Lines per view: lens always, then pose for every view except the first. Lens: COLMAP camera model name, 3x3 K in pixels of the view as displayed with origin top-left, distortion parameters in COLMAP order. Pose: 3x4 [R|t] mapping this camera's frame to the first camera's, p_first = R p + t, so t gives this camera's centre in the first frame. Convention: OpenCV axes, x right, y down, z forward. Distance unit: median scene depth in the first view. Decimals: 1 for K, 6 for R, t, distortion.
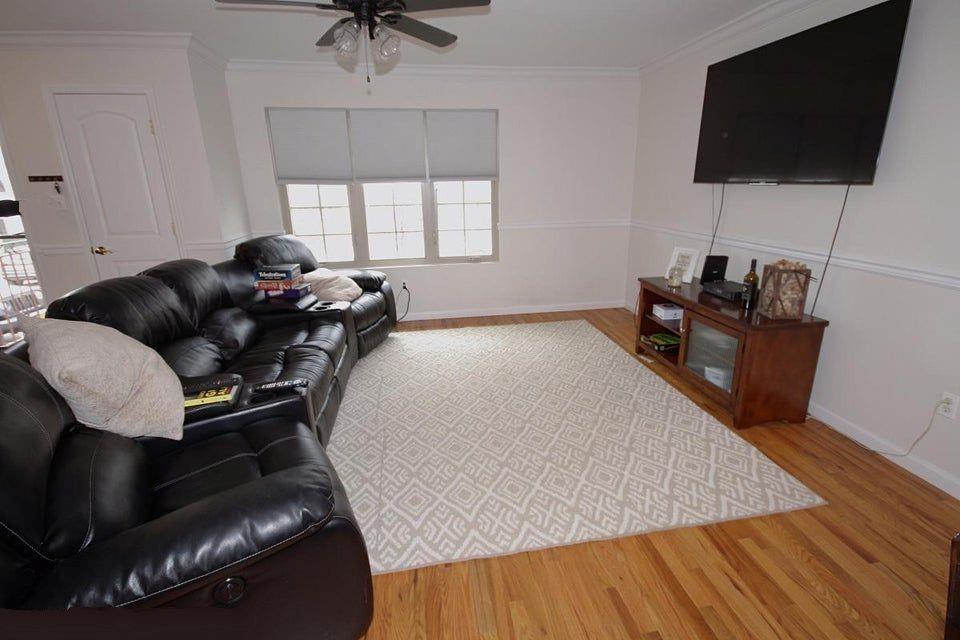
lens RADIAL K [[458.3, 0, 485.1], [0, 458.3, 320.8], [0, 0, 1]] dist [0.004262, -0.007452]
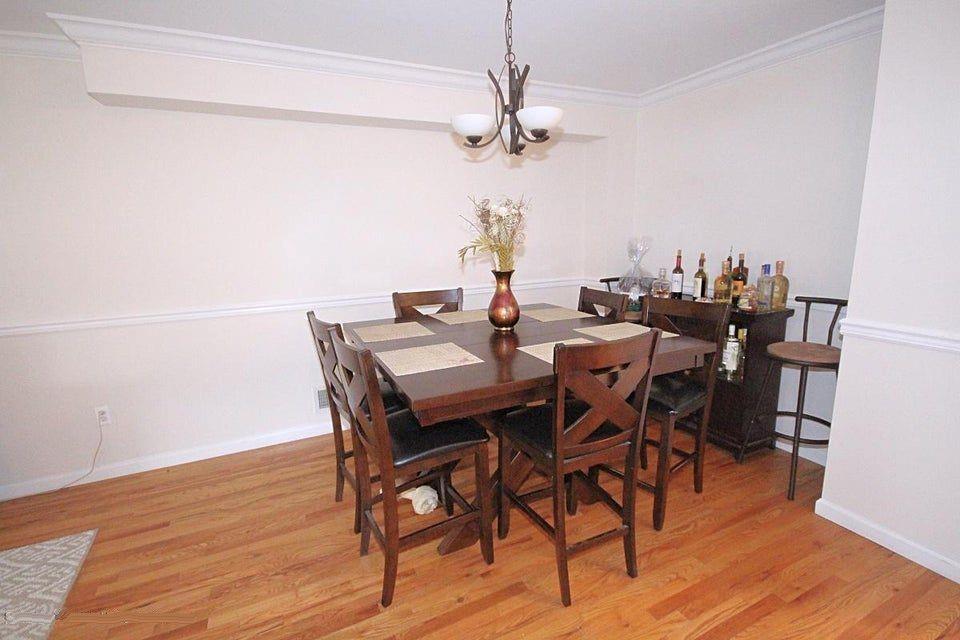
lens RADIAL K [[458.3, 0, 485.1], [0, 458.3, 320.8], [0, 0, 1]] dist [0.004262, -0.007452]
pose [[-0.298037, -0.160517, 0.940961, -0.555185], [0.306135, 0.917616, 0.253499, -0.068777], [-0.904132, 0.363613, -0.224344, 0.230439]]
